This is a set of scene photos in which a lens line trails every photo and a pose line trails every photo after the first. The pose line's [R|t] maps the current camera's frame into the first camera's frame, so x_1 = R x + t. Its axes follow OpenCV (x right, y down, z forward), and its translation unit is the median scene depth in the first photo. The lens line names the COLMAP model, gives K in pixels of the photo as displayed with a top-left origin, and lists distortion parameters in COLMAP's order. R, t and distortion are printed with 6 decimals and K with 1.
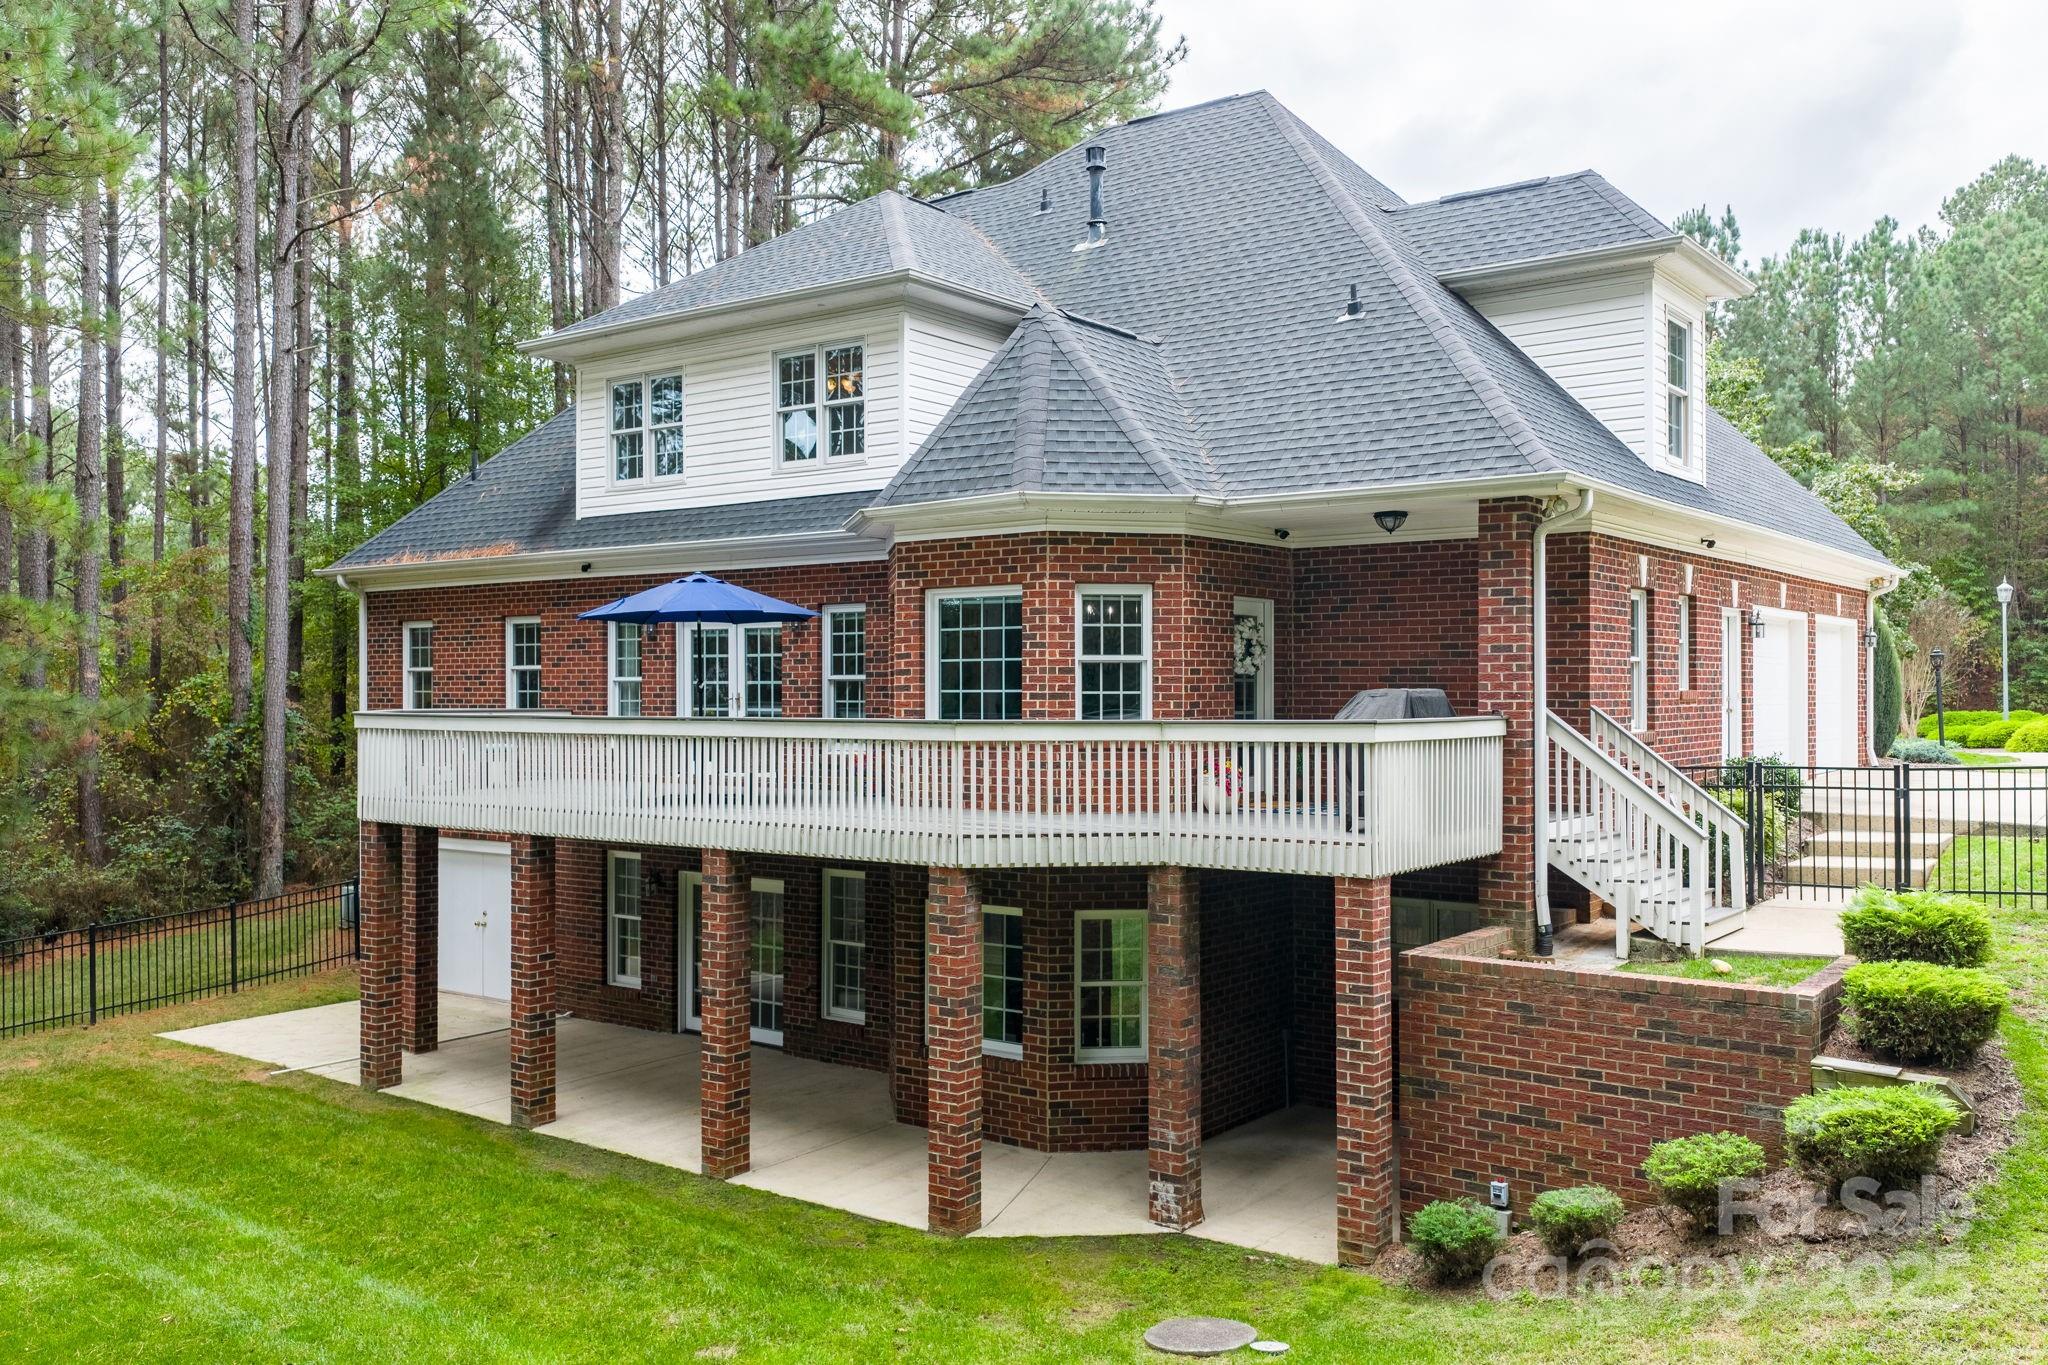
lens RADIAL K [[1720.6, 0, 1032.3], [0, 1720.6, 685.4], [0, 0, 1]] dist [0.015575, -0.021042]
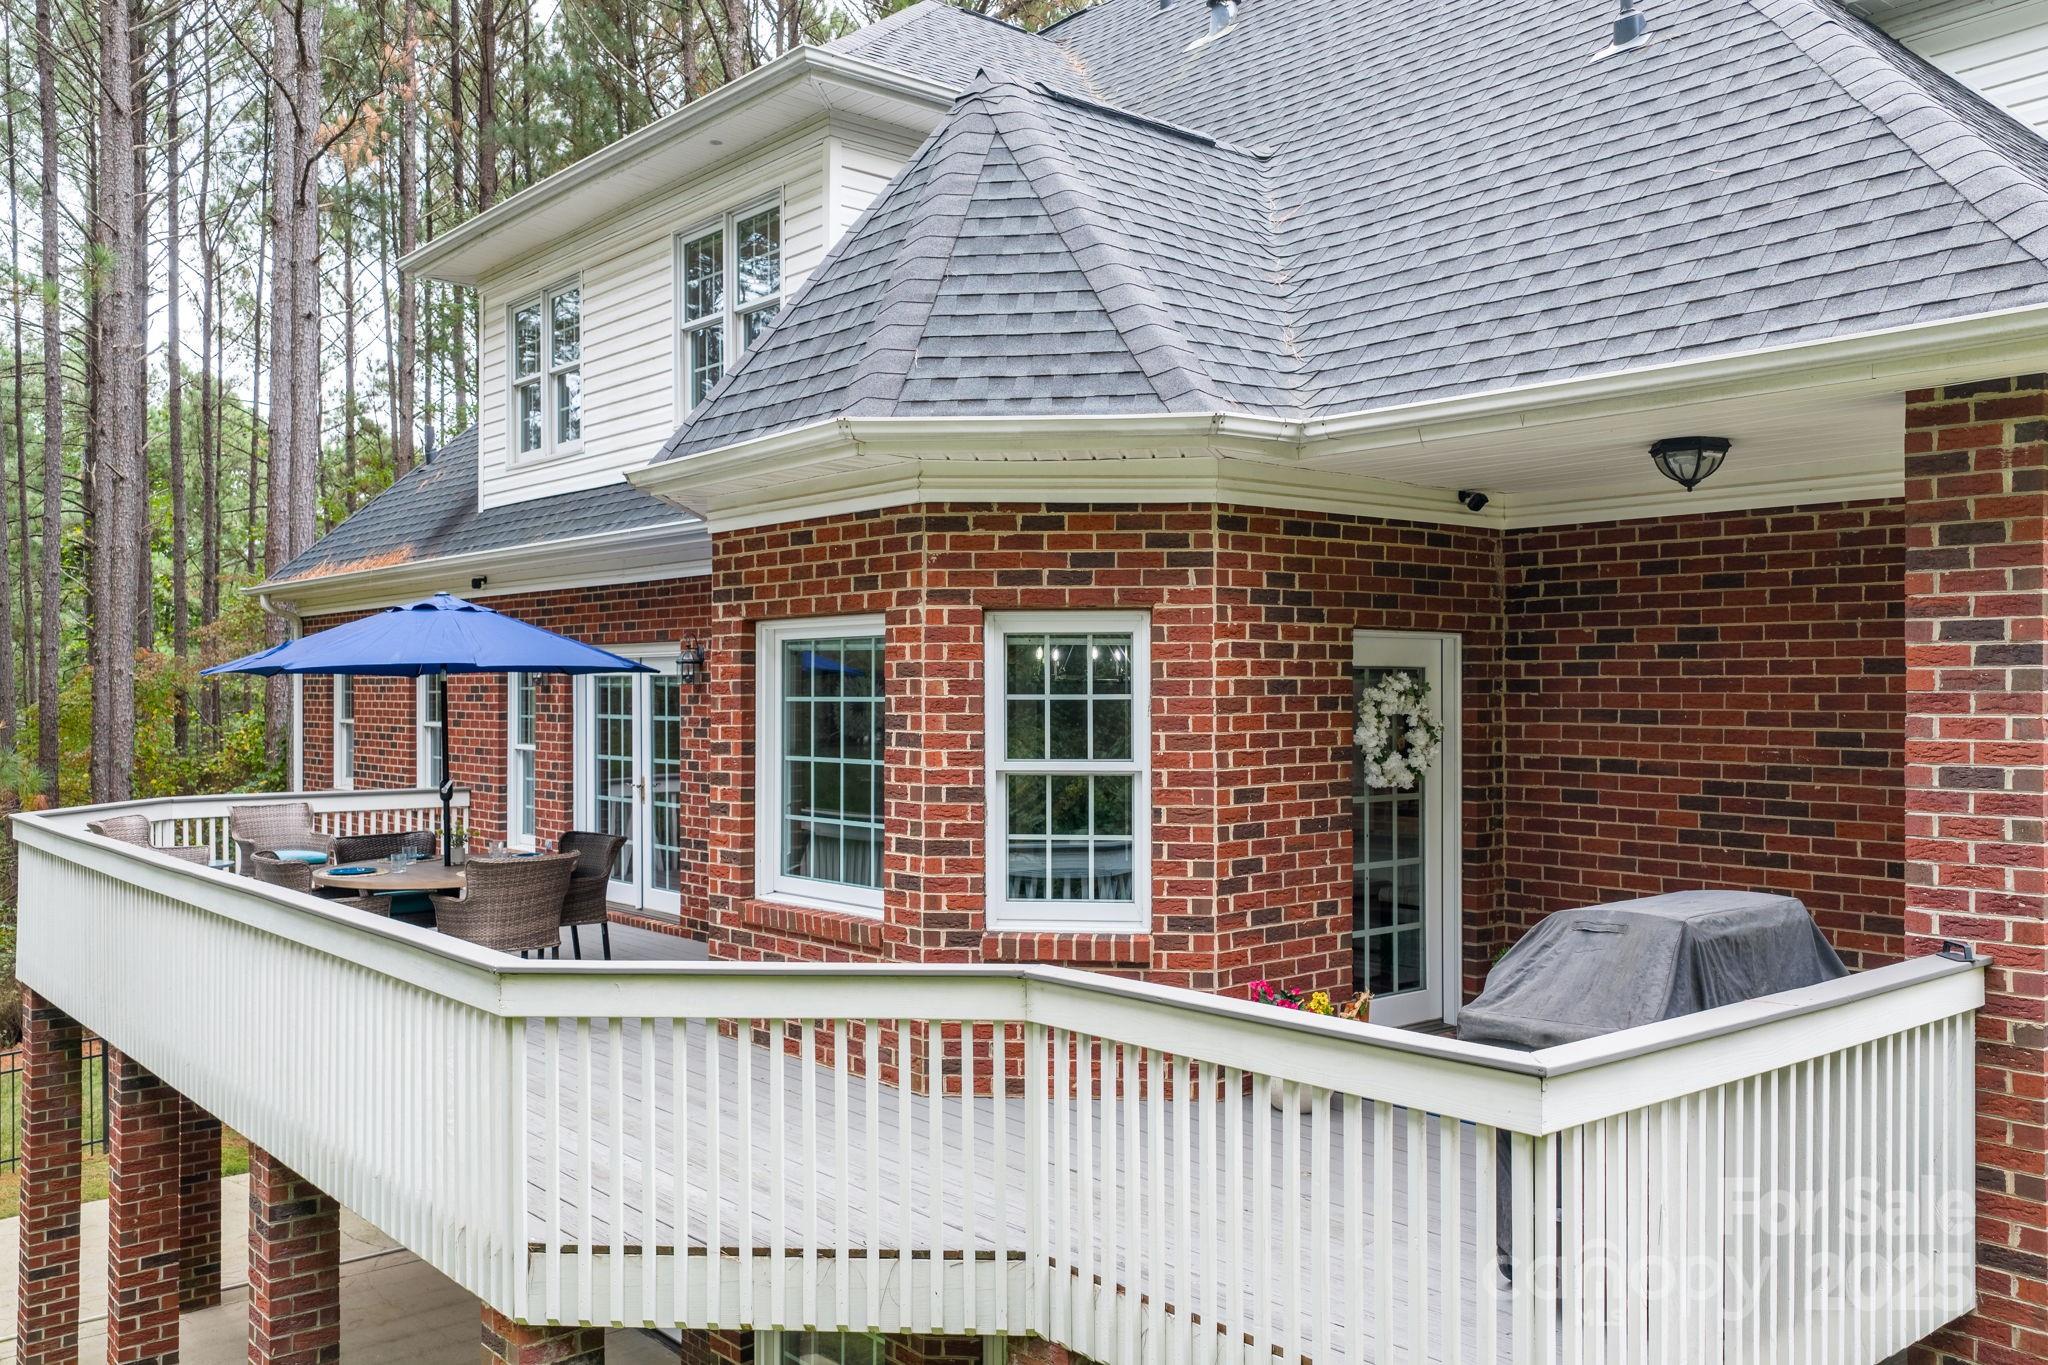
lens RADIAL K [[1720.6, 0, 1023.5], [0, 1720.6, 685.2], [0, 0, 1]] dist [0.015575, -0.021042]
pose [[0.974992, -0.000977, -0.222239, 0.139876], [0.001266, 0.999999, 0.001161, -0.038878], [0.222238, -0.001413, 0.974991, 0.531677]]
